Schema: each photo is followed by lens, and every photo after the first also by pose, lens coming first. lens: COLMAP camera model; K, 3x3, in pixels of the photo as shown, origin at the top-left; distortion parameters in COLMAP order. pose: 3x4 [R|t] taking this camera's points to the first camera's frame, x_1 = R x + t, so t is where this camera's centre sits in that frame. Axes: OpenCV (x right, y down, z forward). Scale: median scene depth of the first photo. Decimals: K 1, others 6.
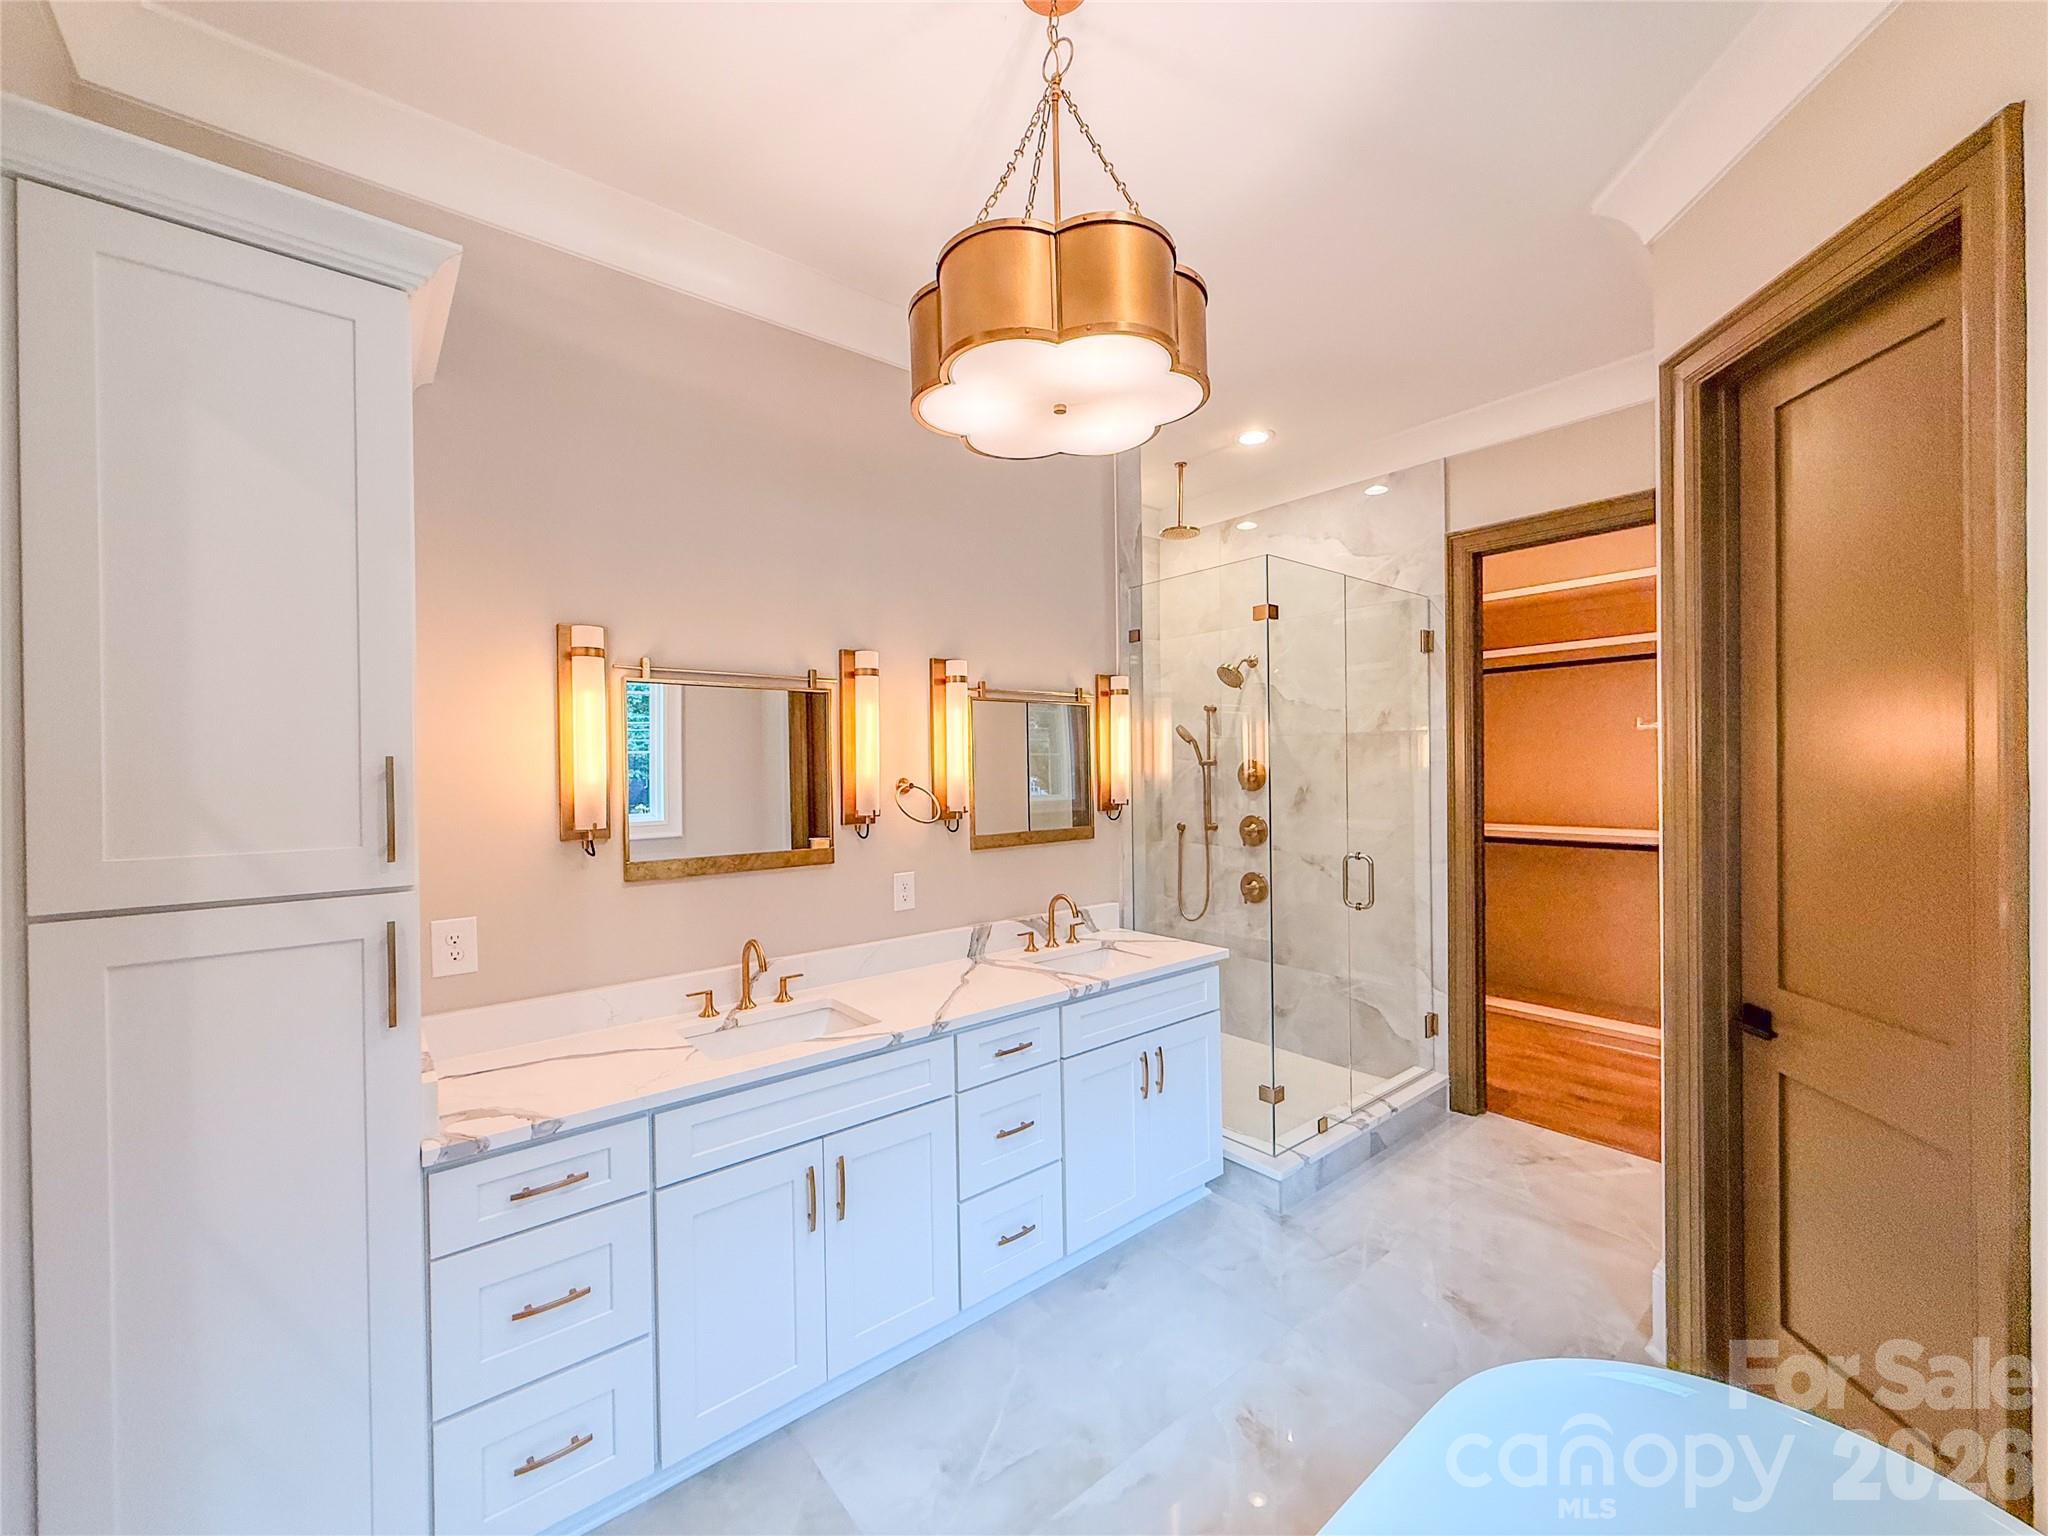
lens RADIAL K [[822.0, 0, 1026.7], [0, 822.0, 772.0], [0, 0, 1]] dist [-0.000303, -0.000047]
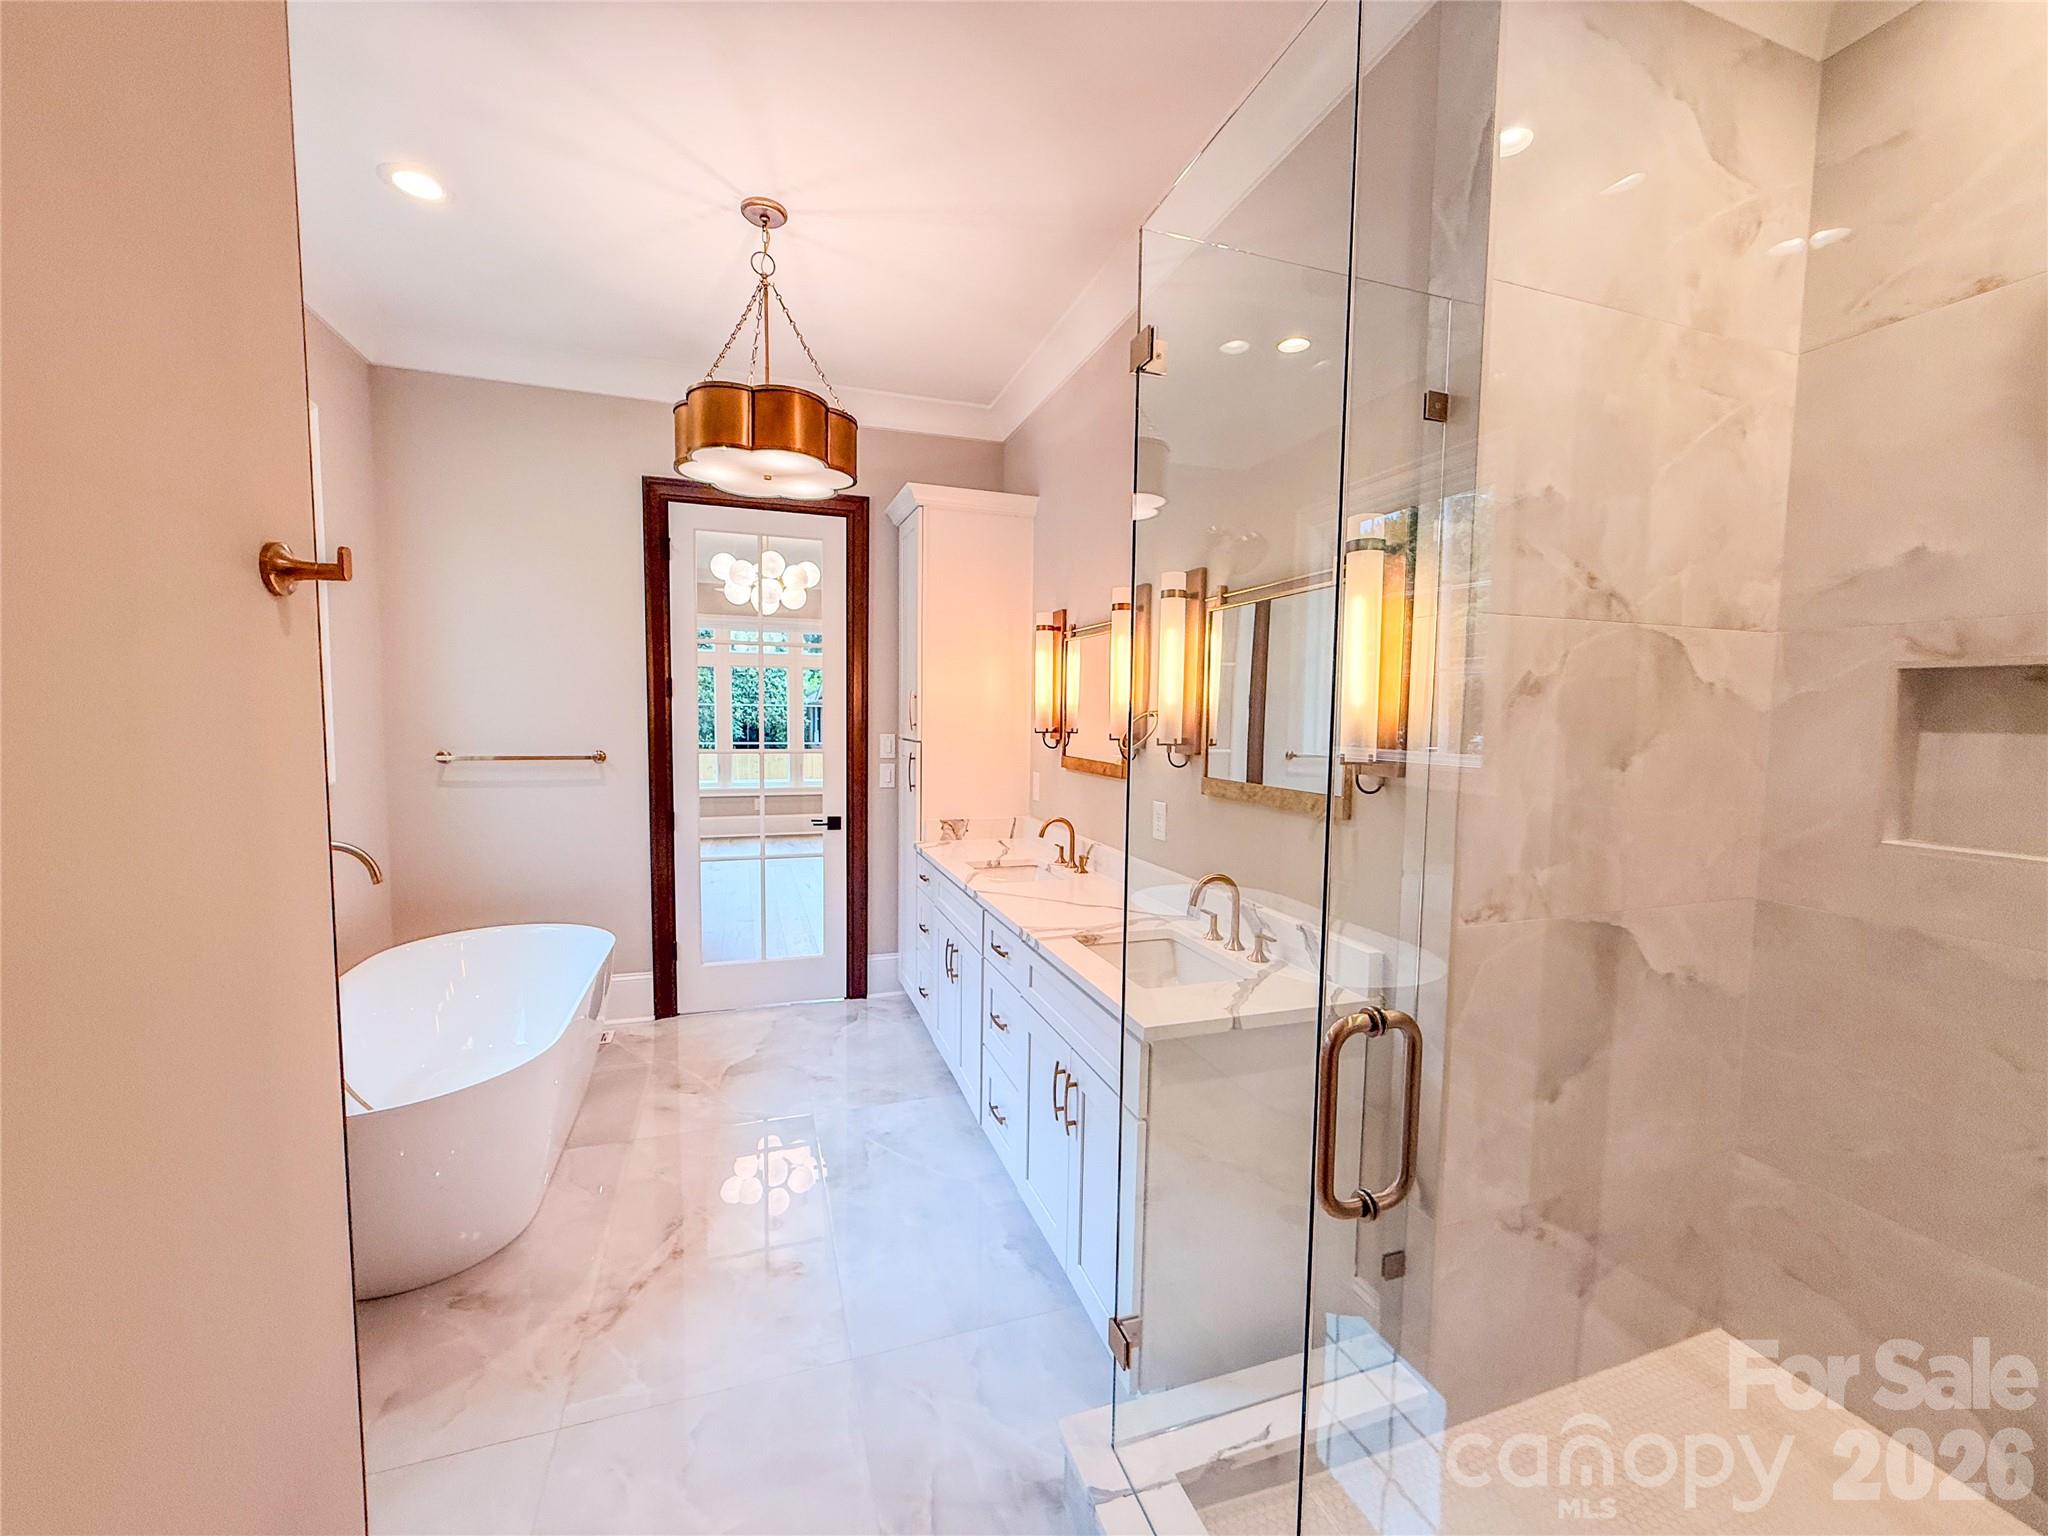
lens RADIAL K [[813.4, 0, 1022.2], [0, 813.4, 771.7], [0, 0, 1]] dist [0.001170, -0.000041]
pose [[-0.356430, 0.078756, -0.930997, 1.084706], [-0.015828, 0.995789, 0.090297, 0.000470], [0.934188, 0.046920, -0.353683, 1.569431]]
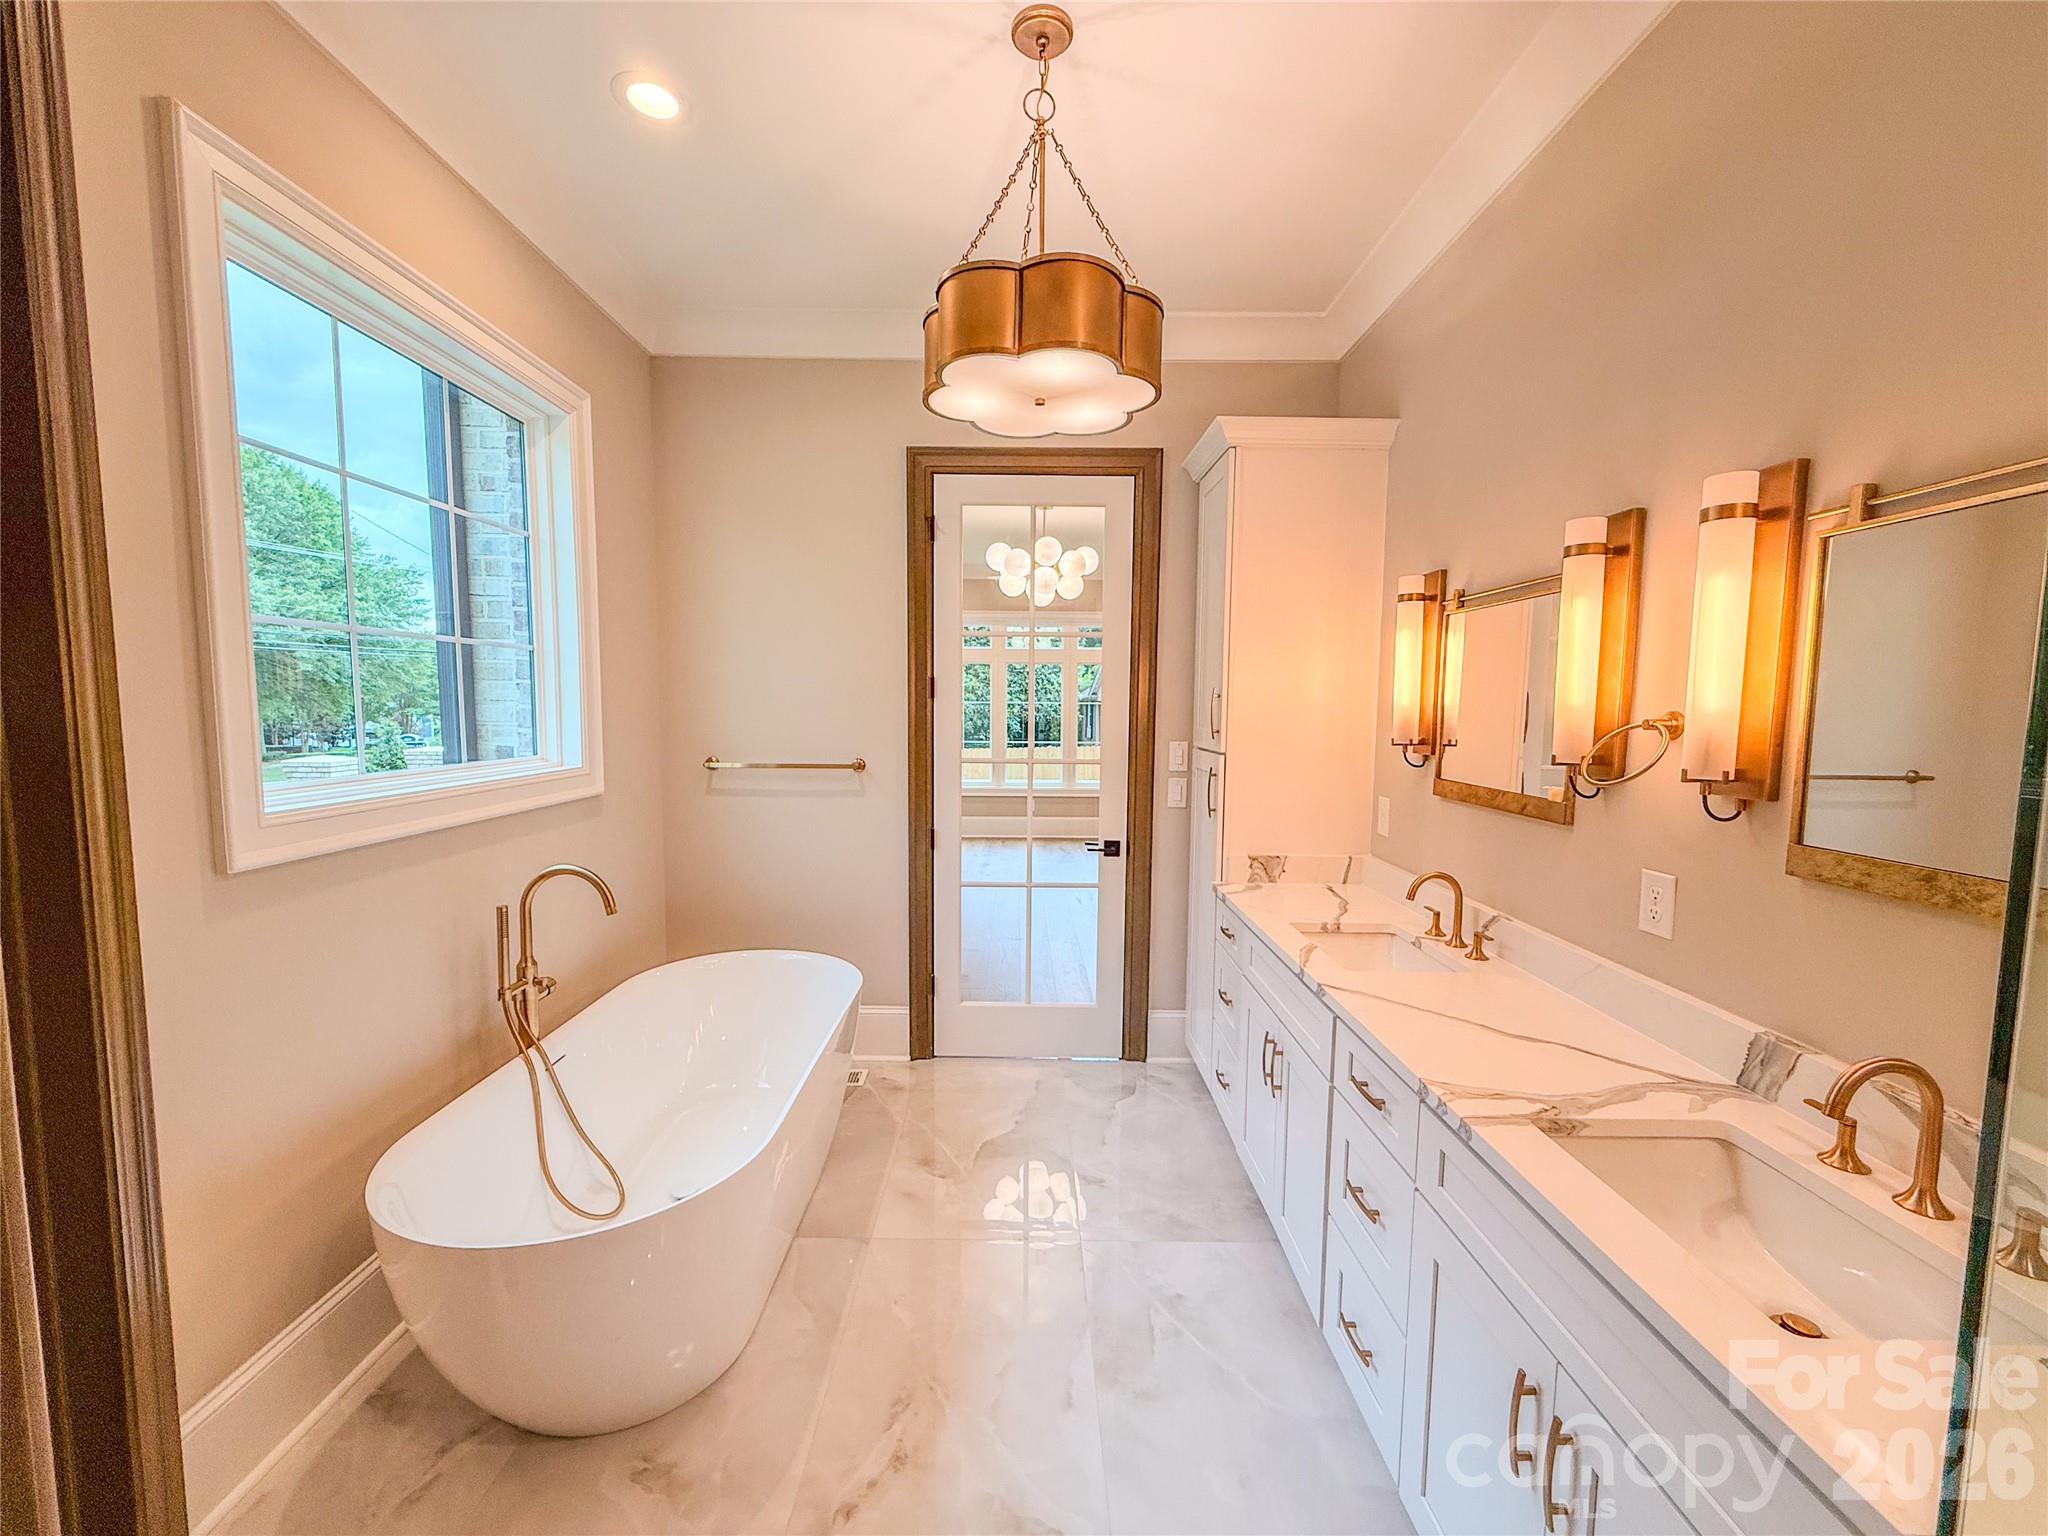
lens RADIAL K [[813.4, 0, 1022.2], [0, 813.4, 771.7], [0, 0, 1]] dist [0.001170, -0.000041]
pose [[-0.638930, 0.074021, -0.765696, 0.772410], [-0.005390, 0.994905, 0.100677, -0.007701], [0.769246, 0.068452, -0.635275, 1.338244]]
